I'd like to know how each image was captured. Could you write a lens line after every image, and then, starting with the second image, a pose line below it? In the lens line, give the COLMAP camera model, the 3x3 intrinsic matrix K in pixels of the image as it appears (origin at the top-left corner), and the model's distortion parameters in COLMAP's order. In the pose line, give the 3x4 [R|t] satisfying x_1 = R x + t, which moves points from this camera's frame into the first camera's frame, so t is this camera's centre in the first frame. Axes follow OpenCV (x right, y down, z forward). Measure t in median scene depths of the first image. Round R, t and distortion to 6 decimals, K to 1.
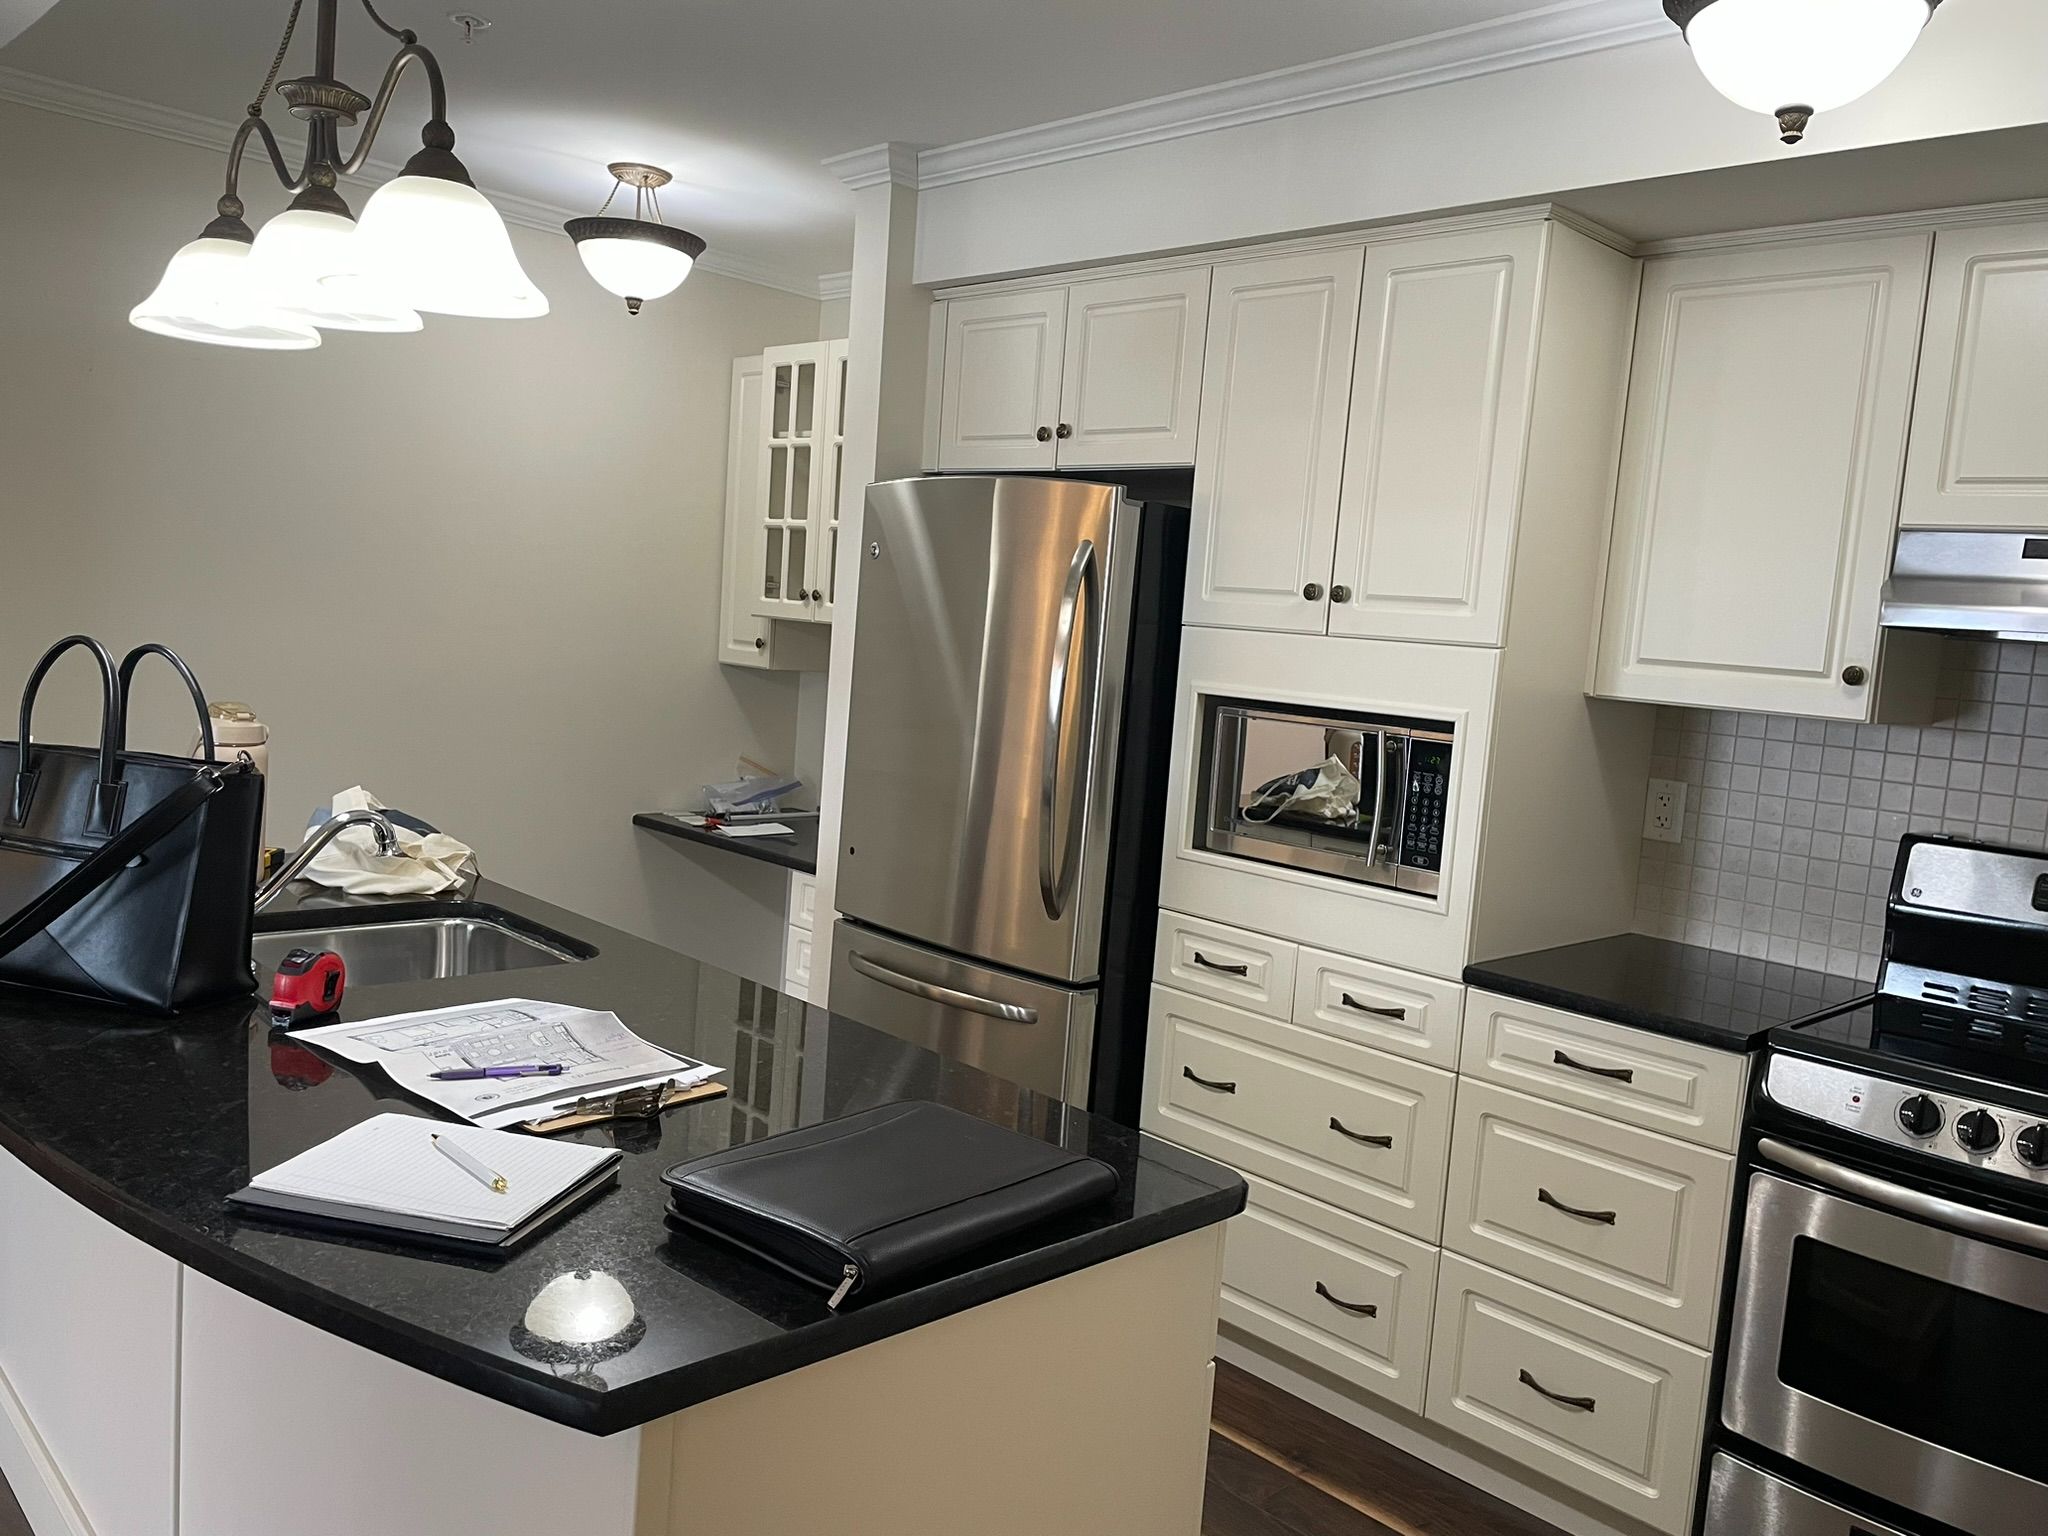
lens RADIAL K [[1538.4, 0, 1024.0], [0, 1538.4, 768.0], [0, 0, 1]] dist [0.083693, -0.111388]
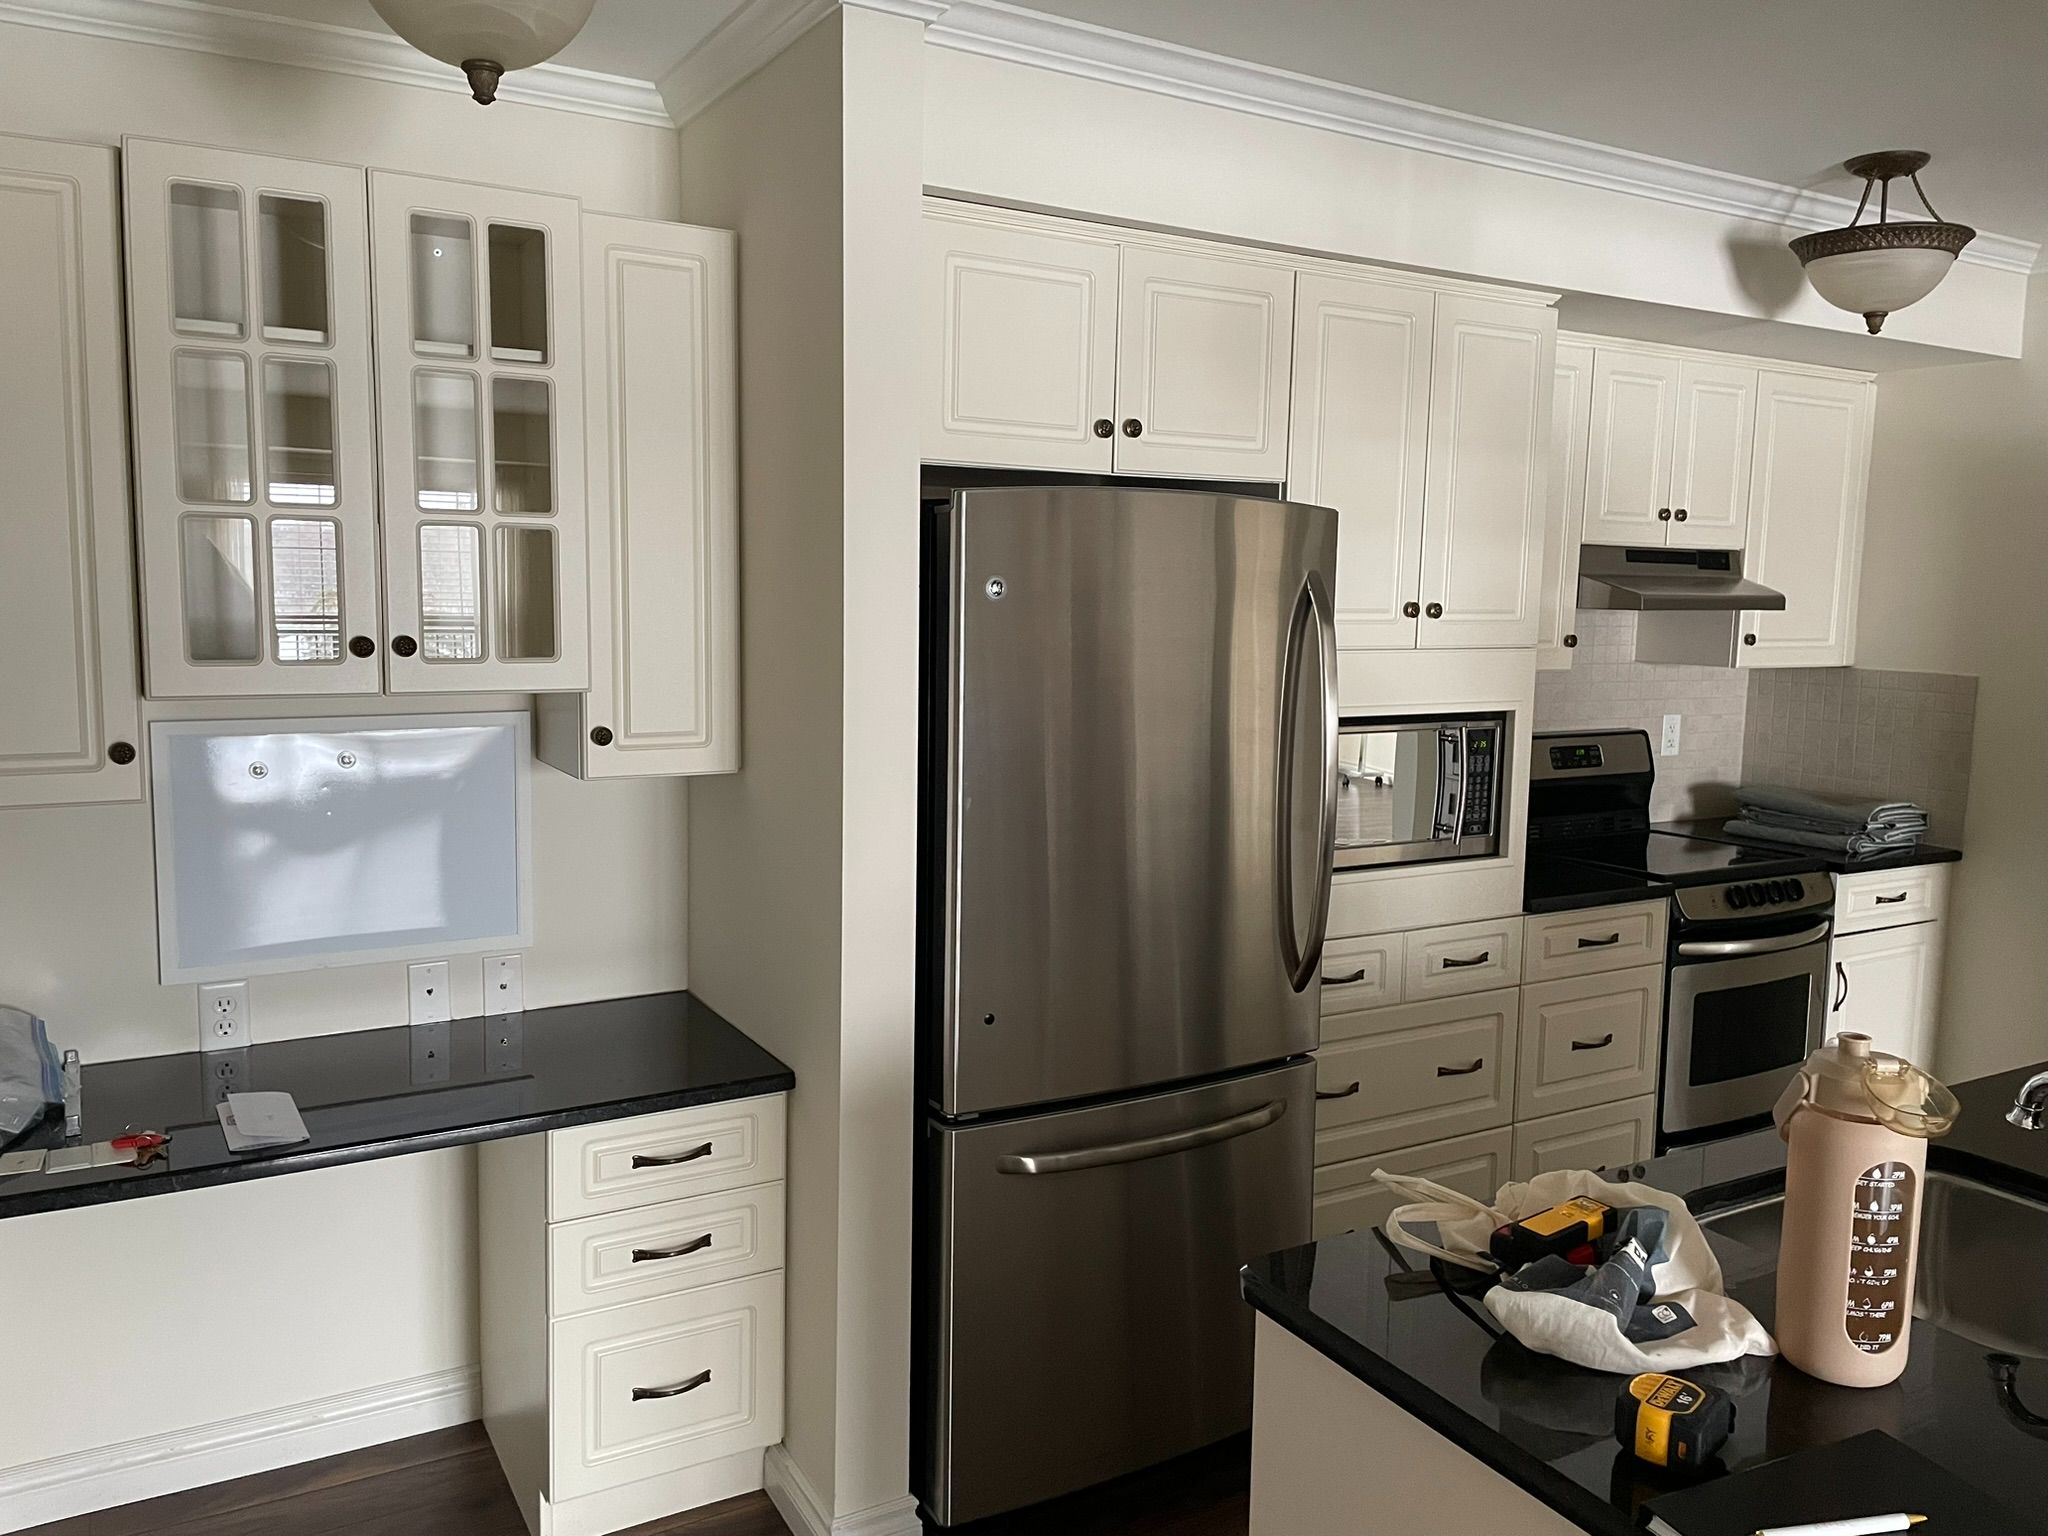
lens RADIAL K [[1538.4, 0, 1024.0], [0, 1538.4, 768.0], [0, 0, 1]] dist [0.083693, -0.111388]
pose [[0.246031, -0.182018, 0.952018, -0.960931], [0.101258, 0.981661, 0.161517, -0.214993], [-0.963958, 0.056661, 0.259950, 1.022523]]
